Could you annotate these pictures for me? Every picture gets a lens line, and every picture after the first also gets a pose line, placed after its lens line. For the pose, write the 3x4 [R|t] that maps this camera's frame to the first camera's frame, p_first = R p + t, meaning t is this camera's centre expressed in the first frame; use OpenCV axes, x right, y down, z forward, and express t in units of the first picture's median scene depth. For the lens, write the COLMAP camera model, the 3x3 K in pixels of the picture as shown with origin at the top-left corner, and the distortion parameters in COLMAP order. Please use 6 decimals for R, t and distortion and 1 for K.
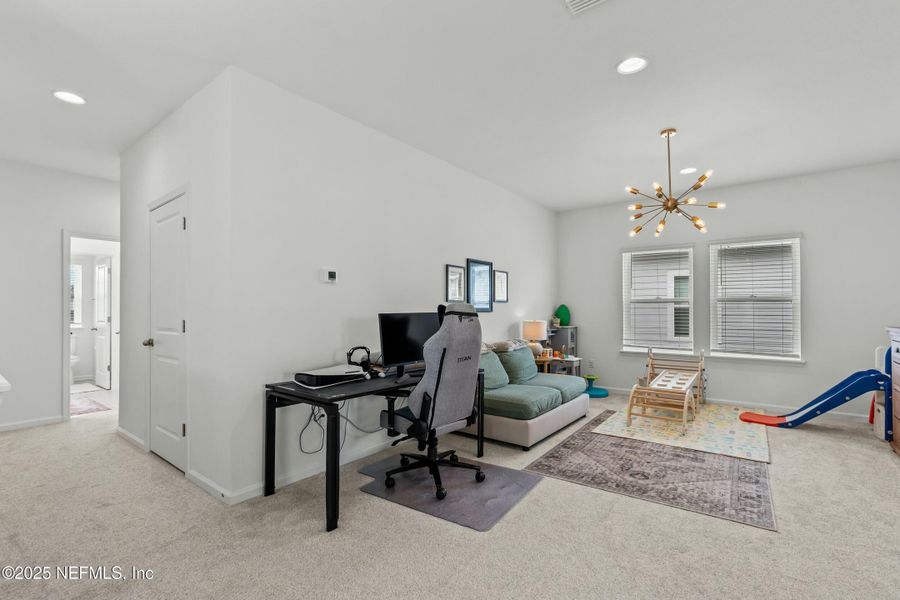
lens RADIAL K [[411.4, 0, 451.7], [0, 411.4, 299.7], [0, 0, 1]] dist [-0.011140, 0.002376]
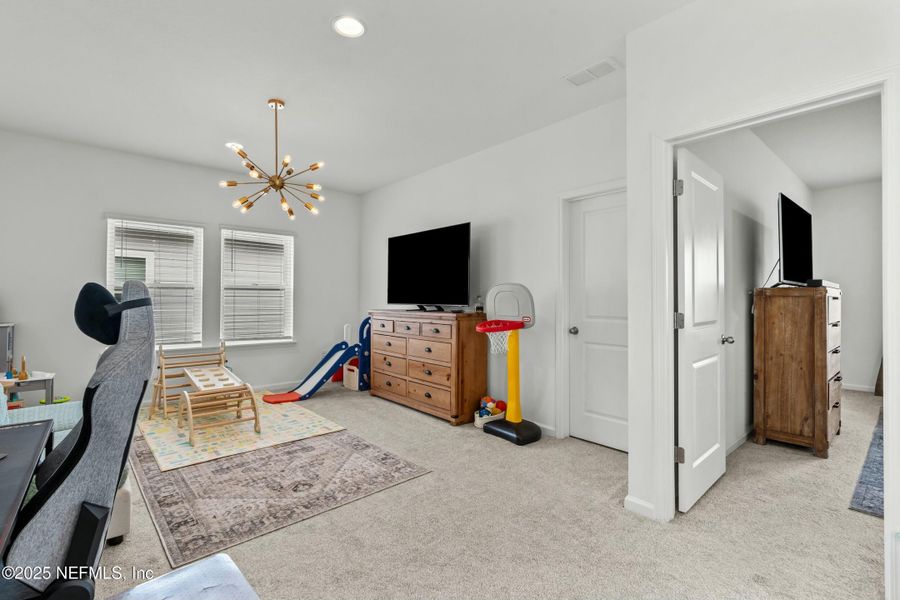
lens RADIAL K [[411.4, 0, 453.1], [0, 411.4, 292.3], [0, 0, 1]] dist [-0.011140, 0.002376]
pose [[0.191525, 0.014514, 0.981380, -0.312828], [-0.028777, 0.999544, -0.009167, 0.010020], [-0.981066, -0.026485, 0.191855, 0.469985]]
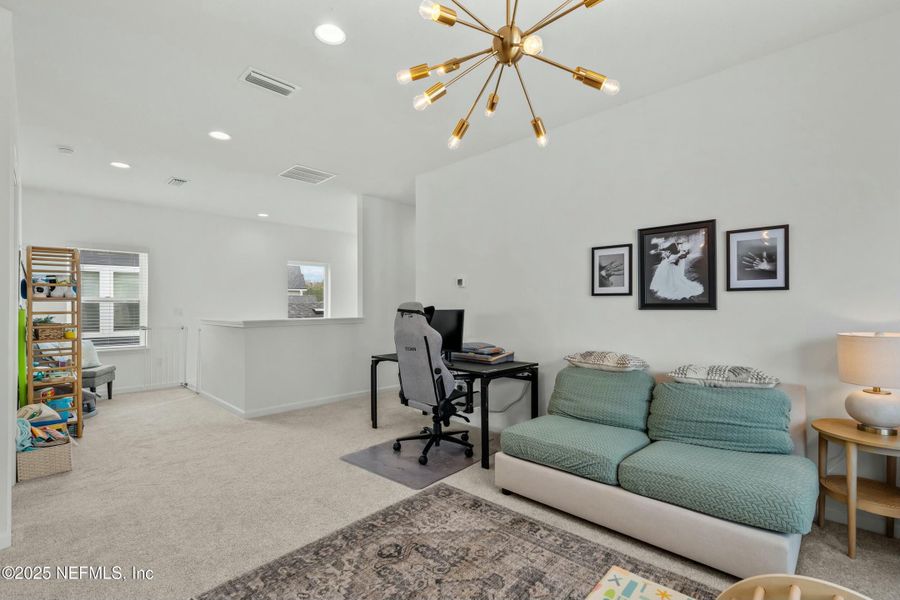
lens RADIAL K [[411.4, 0, 450.9], [0, 411.4, 298.3], [0, 0, 1]] dist [-0.011140, 0.002376]
pose [[-0.118859, -0.018634, -0.992736, 1.015178], [0.029607, 0.999313, -0.022302, 0.023771], [0.992470, -0.032043, -0.118226, 1.069778]]
